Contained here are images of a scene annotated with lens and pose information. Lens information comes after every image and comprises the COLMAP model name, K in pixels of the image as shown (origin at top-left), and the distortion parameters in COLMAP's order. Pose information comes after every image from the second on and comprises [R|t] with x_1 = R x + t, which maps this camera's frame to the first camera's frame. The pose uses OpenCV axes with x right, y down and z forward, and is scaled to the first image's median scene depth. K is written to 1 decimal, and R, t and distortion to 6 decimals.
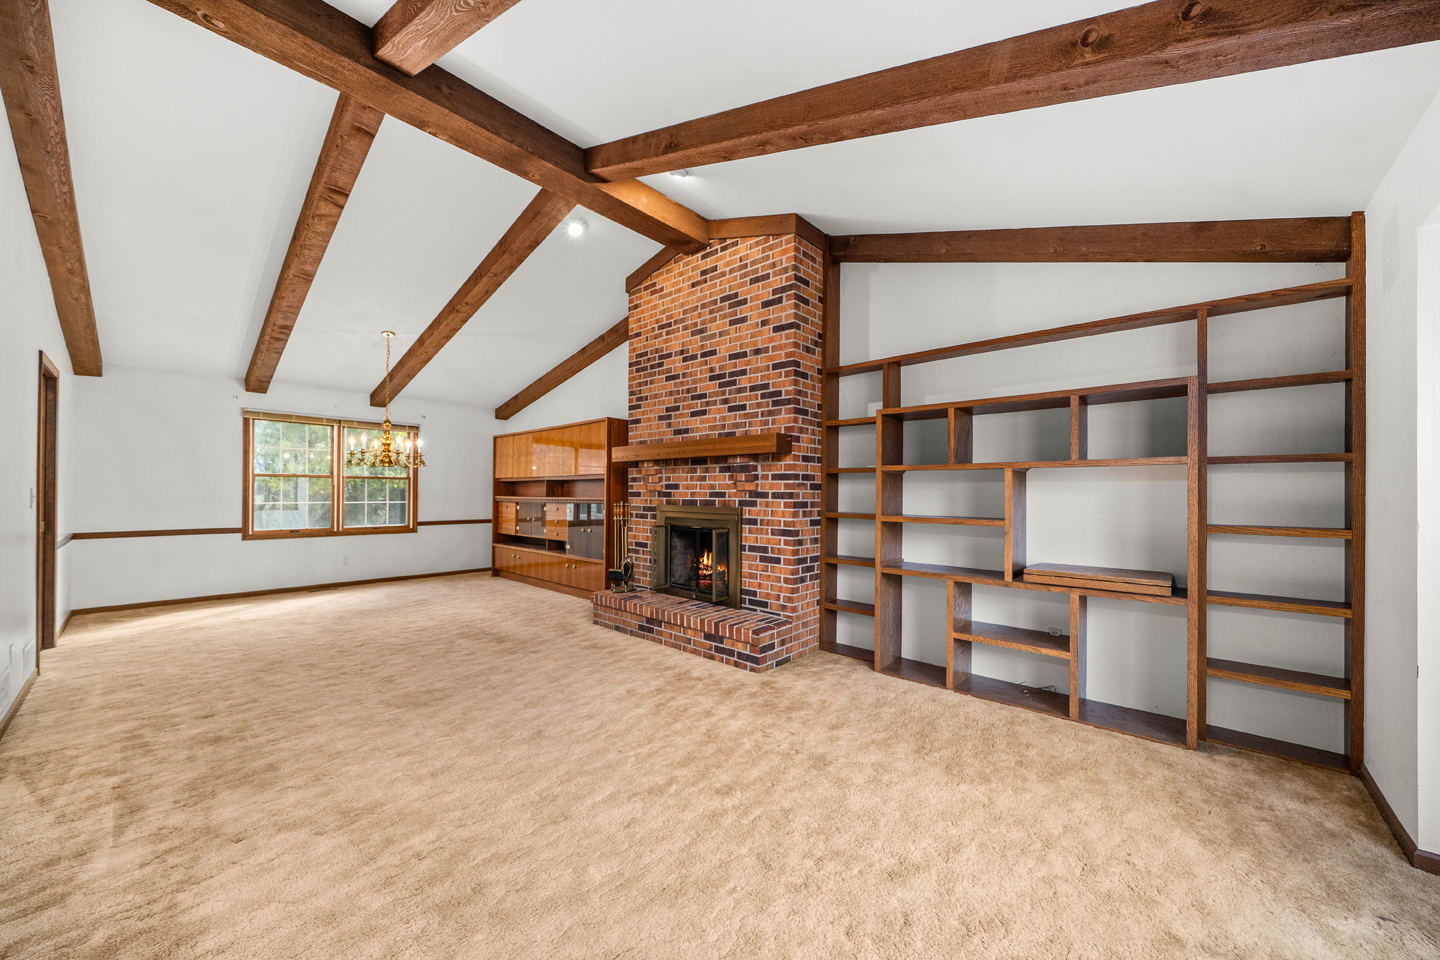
lens RADIAL K [[546.4, 0, 722.3], [0, 546.4, 487.1], [0, 0, 1]] dist [-0.002523, -0.000123]
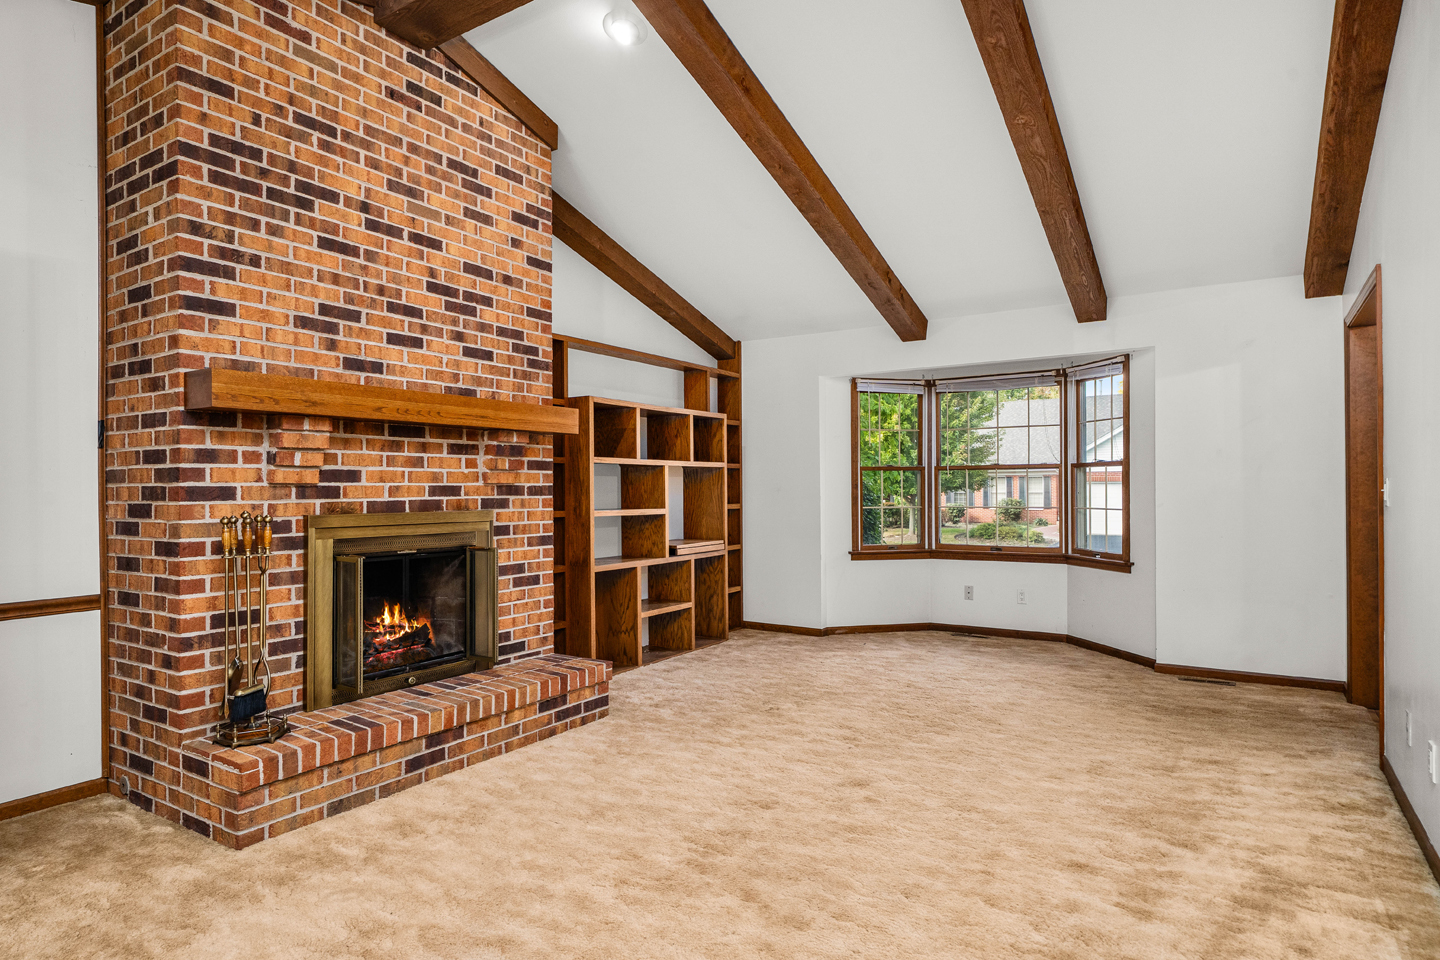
lens RADIAL K [[805.8, 0, 721.5], [0, 805.8, 482.0], [0, 0, 1]] dist [0.001973, -0.000085]
pose [[-0.182264, 0.004631, 0.983239, -0.920739], [-0.002672, 0.999983, -0.005205, 0.007991], [-0.983246, -0.003576, -0.182248, 0.872639]]
